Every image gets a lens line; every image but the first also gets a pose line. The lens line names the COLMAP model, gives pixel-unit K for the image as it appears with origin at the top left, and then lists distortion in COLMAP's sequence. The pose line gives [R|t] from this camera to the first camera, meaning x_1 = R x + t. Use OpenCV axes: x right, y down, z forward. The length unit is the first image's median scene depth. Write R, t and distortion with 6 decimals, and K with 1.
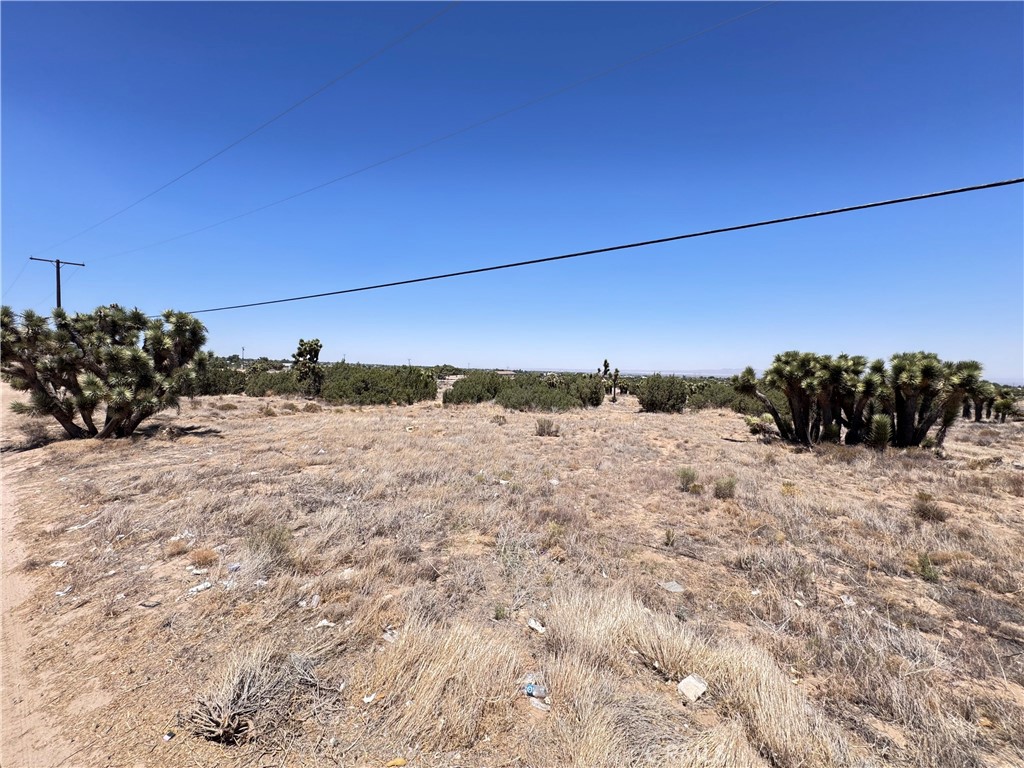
lens RADIAL K [[407.7, 0, 511.5], [0, 407.7, 382.3], [0, 0, 1]] dist [-0.002876, 0.000486]
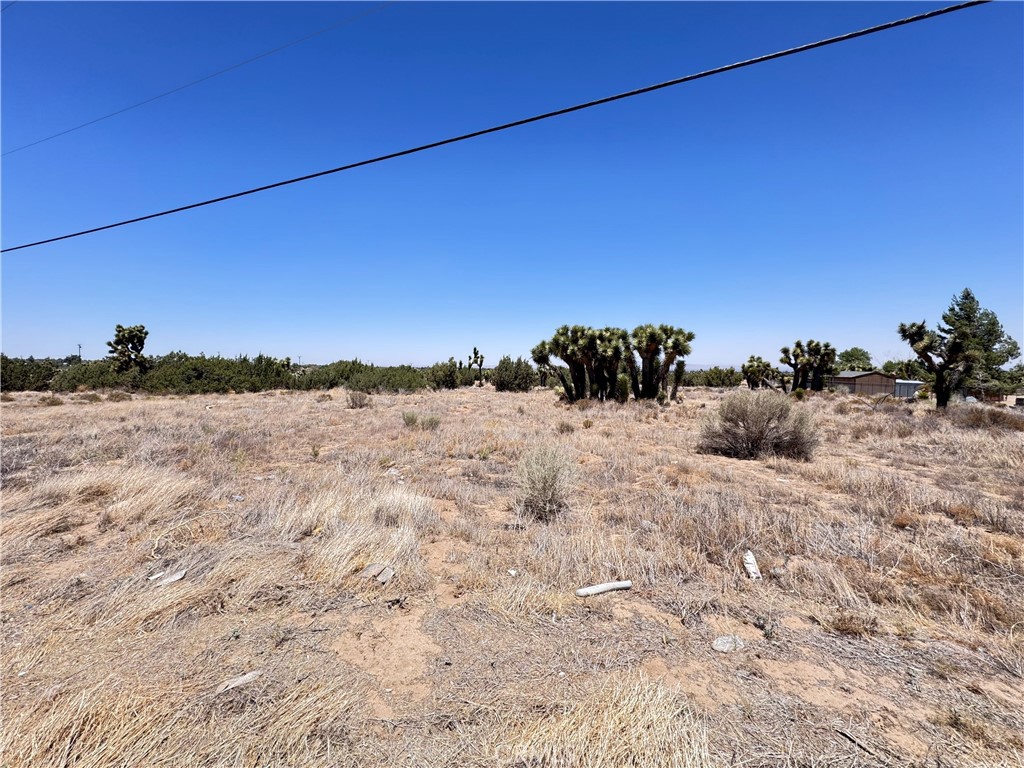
lens RADIAL K [[407.7, 0, 512.9], [0, 407.7, 384.8], [0, 0, 1]] dist [-0.002876, 0.000486]
pose [[0.975484, -0.030066, 0.218008, 0.304500], [0.026971, 0.999489, 0.017158, 0.080073], [-0.218412, -0.010858, 0.975796, -0.122086]]
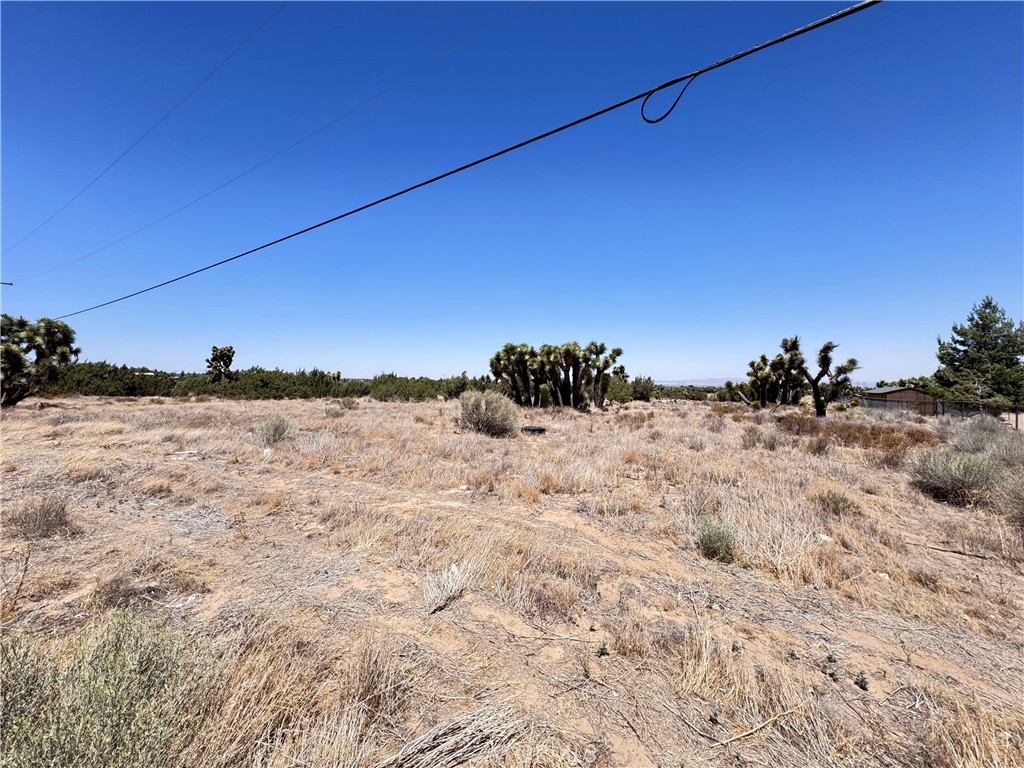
lens RADIAL K [[407.7, 0, 512.3], [0, 407.7, 387.8], [0, 0, 1]] dist [-0.002876, 0.000486]
pose [[0.999459, -0.015450, 0.029018, 0.723555], [0.015955, 0.999724, -0.017266, 0.112120], [-0.028743, 0.017719, 0.999430, -0.425170]]
